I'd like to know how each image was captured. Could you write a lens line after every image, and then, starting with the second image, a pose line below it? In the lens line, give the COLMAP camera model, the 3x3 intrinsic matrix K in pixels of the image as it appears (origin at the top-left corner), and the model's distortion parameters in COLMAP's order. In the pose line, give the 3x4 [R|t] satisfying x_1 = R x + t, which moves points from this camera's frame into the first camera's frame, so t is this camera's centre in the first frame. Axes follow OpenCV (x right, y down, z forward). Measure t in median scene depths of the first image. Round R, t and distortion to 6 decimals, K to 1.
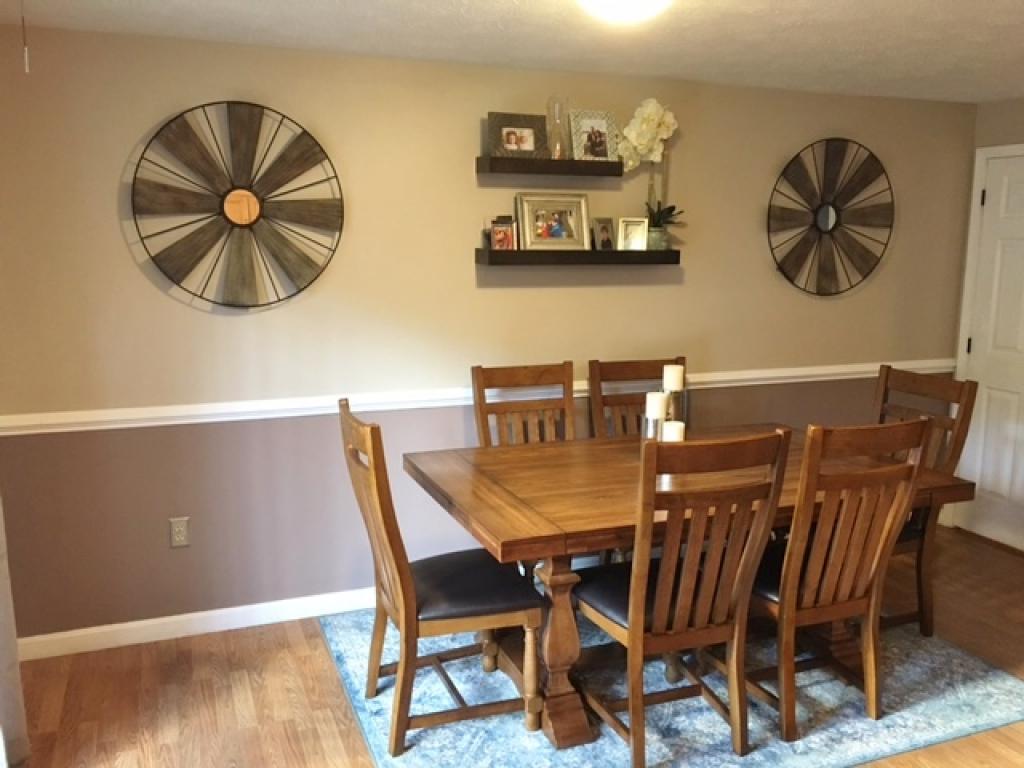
lens RADIAL K [[873.9, 0, 512.0], [0, 873.9, 384.0], [0, 0, 1]] dist [0.052481, -0.005602]
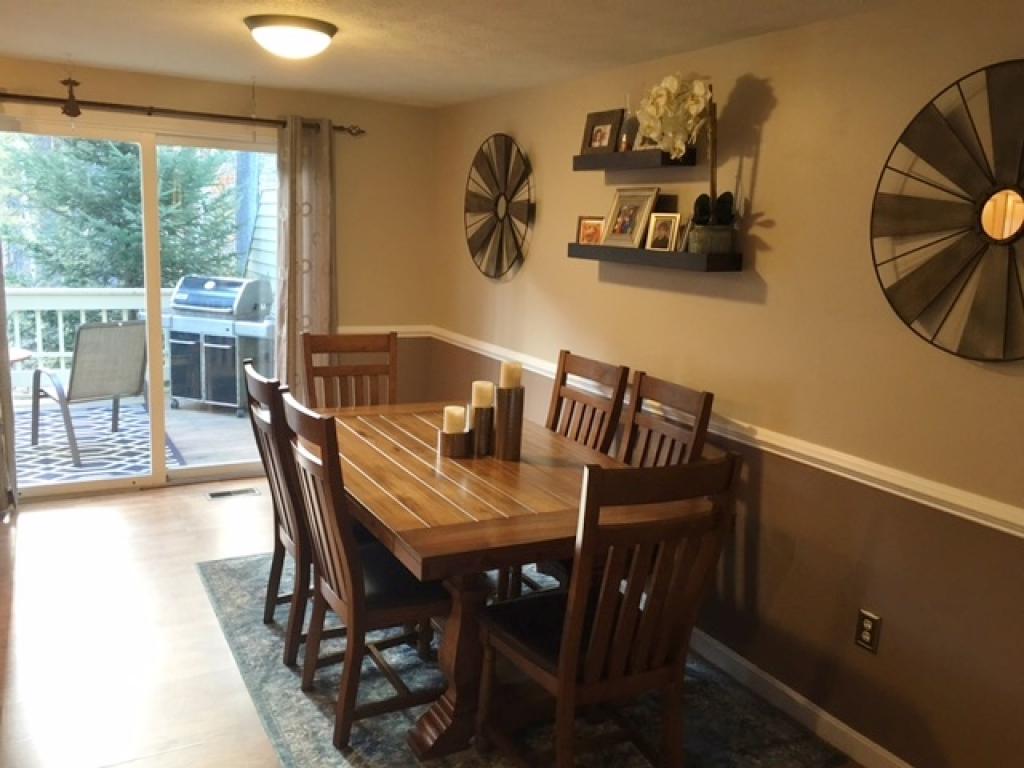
lens RADIAL K [[873.9, 0, 512.0], [0, 873.9, 384.0], [0, 0, 1]] dist [0.052481, -0.005602]
pose [[0.104488, 0.180901, -0.977935, 1.002875], [-0.206363, 0.965860, 0.156619, -0.133930], [0.972881, 0.185445, 0.138252, 0.779928]]
